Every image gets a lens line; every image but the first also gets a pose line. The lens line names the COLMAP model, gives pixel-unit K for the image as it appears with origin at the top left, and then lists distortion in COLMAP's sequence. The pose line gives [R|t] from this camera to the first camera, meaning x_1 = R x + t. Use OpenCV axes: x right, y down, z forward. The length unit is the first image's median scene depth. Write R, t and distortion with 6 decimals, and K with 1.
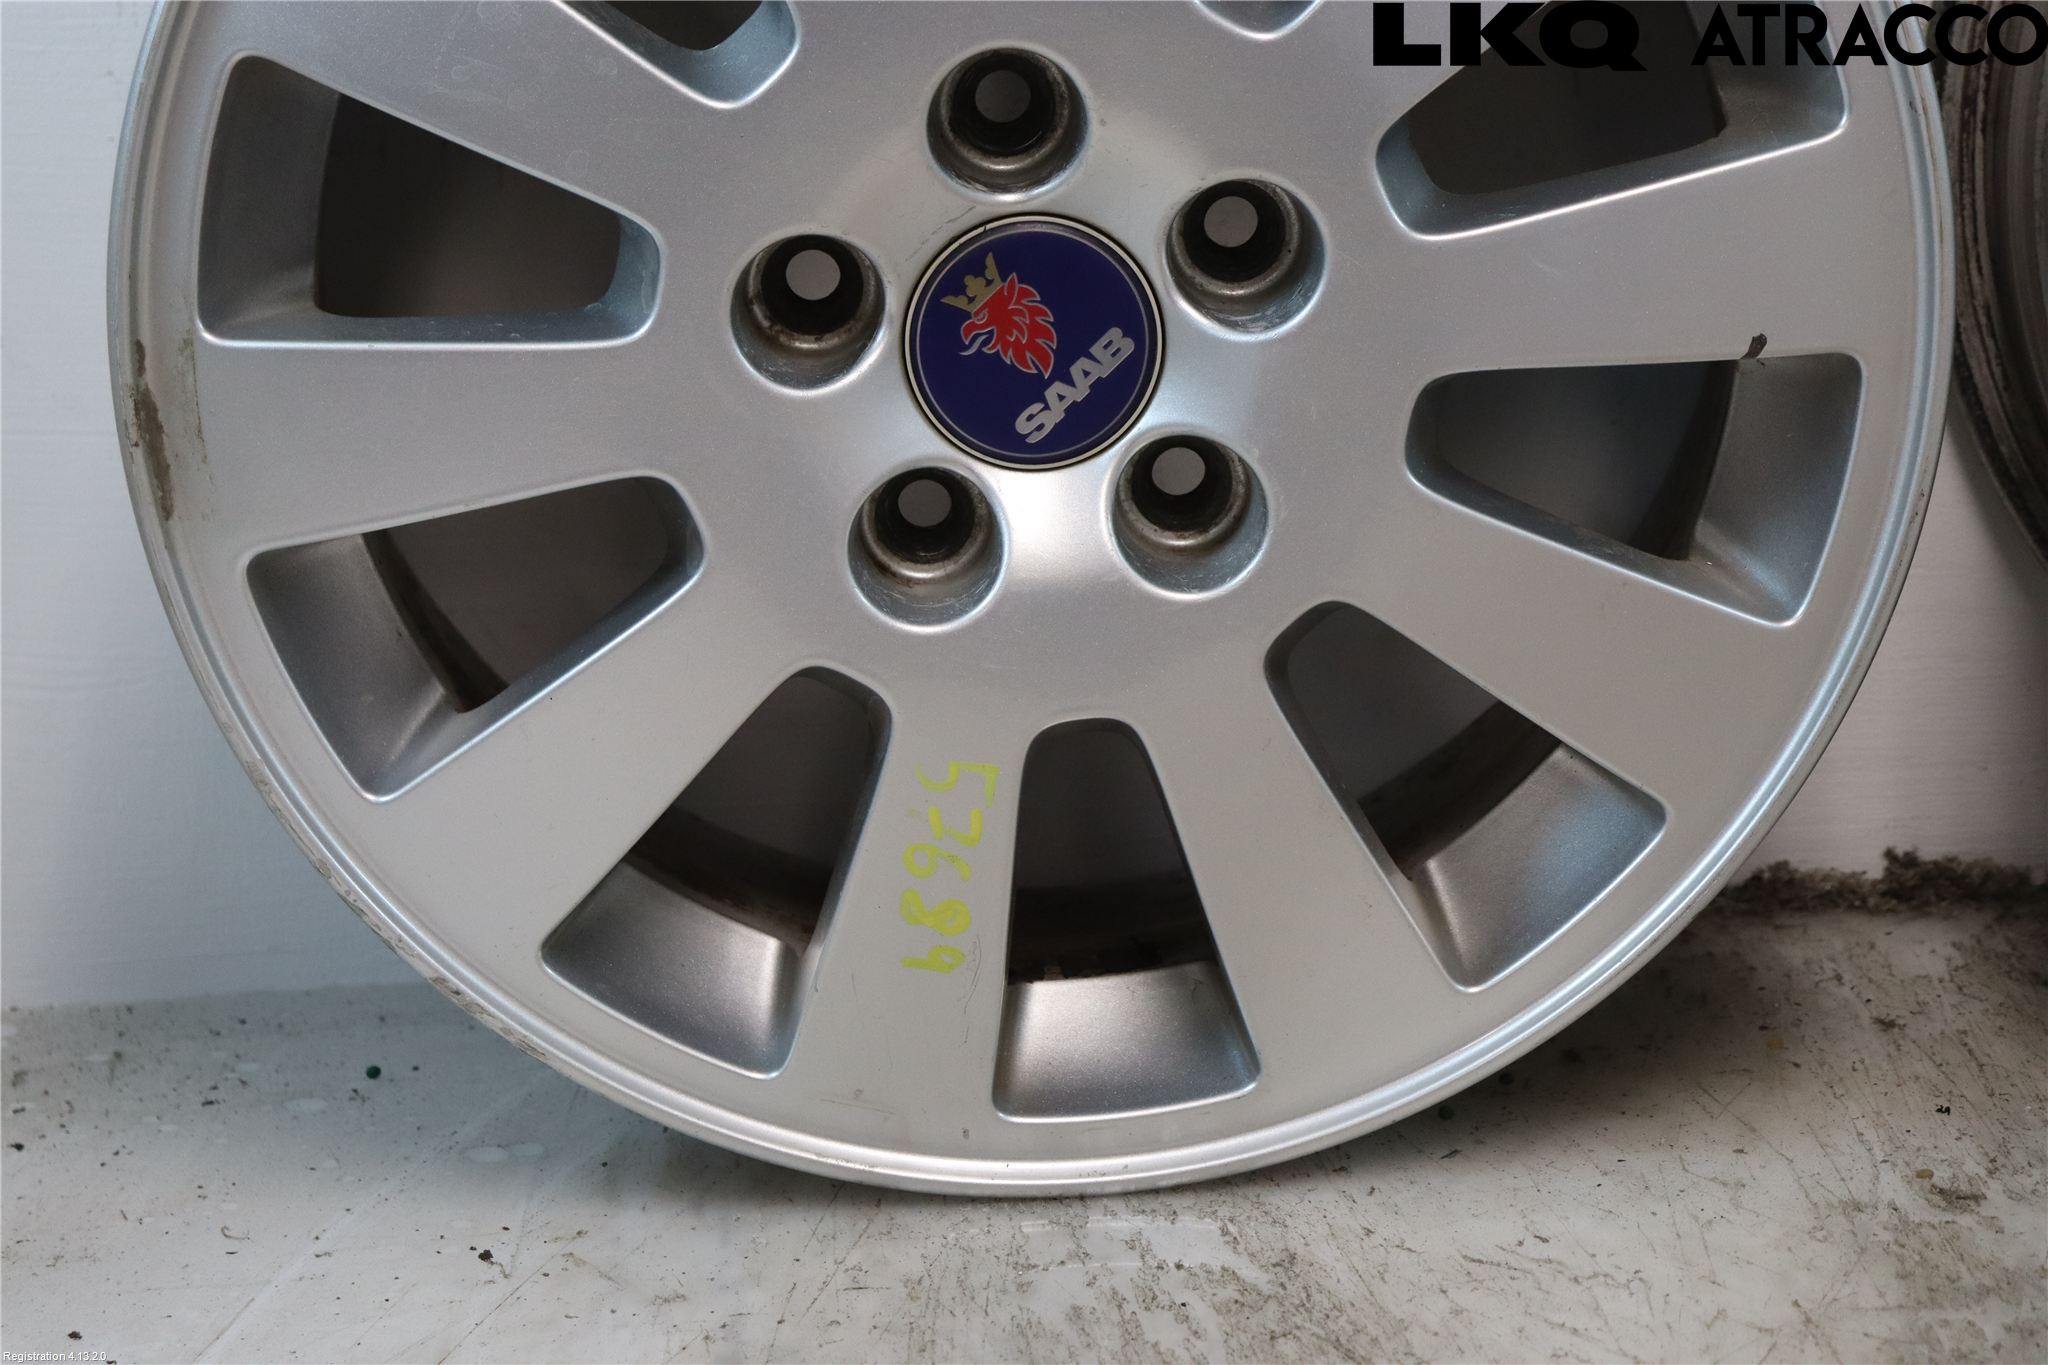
lens RADIAL K [[5111.9, 0, 1003.5], [0, 5111.9, 689.6], [0, 0, 1]] dist [0.488902, 0.000000]
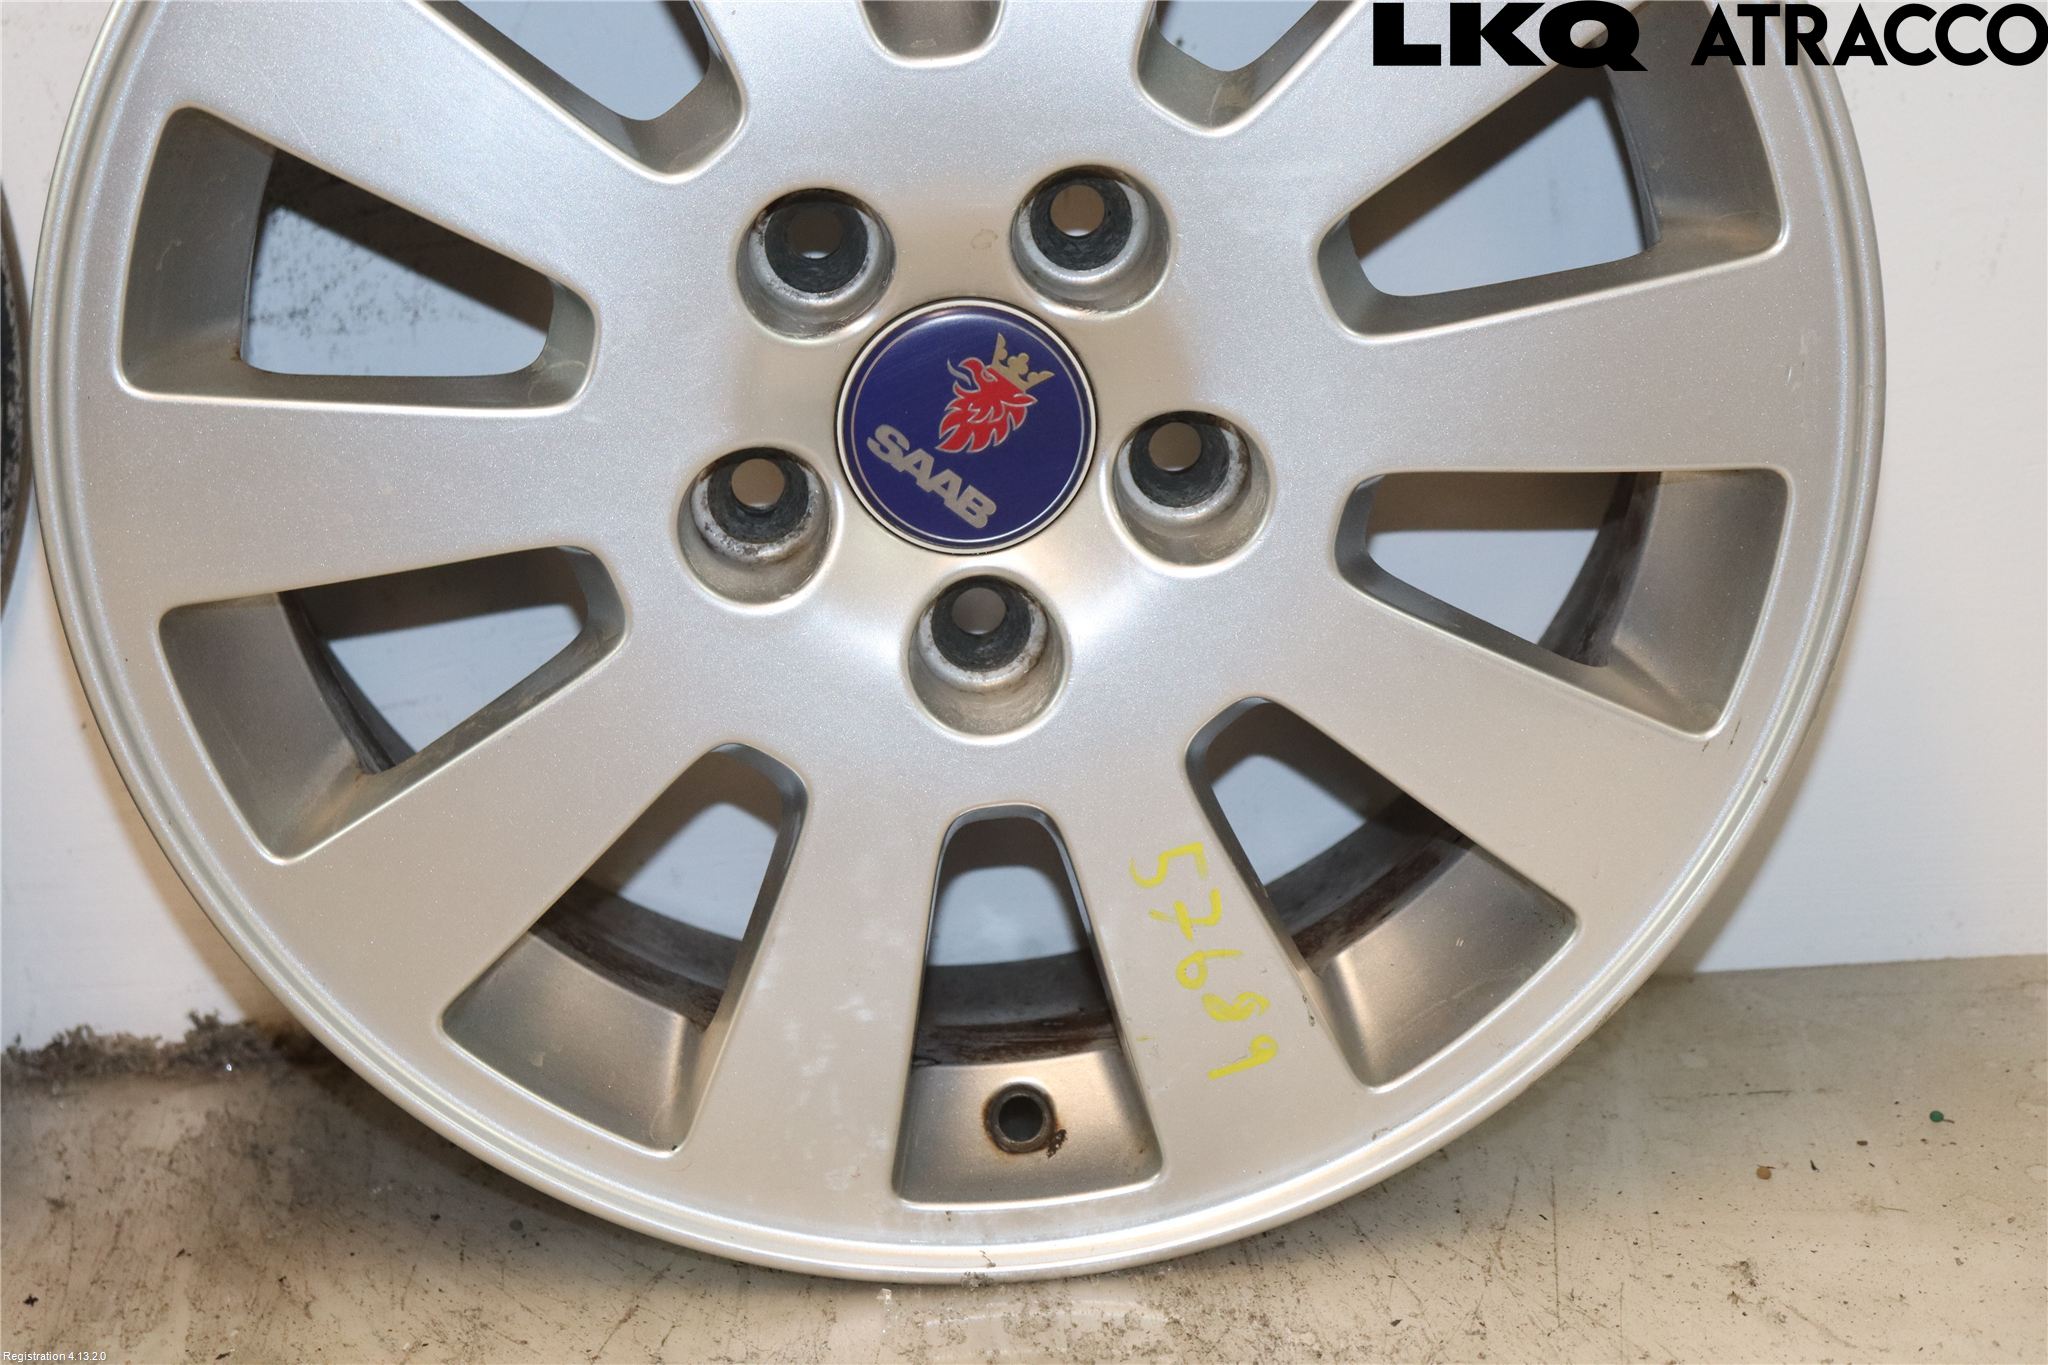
lens RADIAL K [[5111.9, 0, 1022.1], [0, 5111.9, 702.1], [0, 0, 1]] dist [0.488902, 0.000000]
pose [[0.999879, 0.010298, 0.011697, 0.317760], [-0.010300, 0.999947, 0.000083, -0.030637], [-0.011696, -0.000204, 0.999932, 0.005755]]
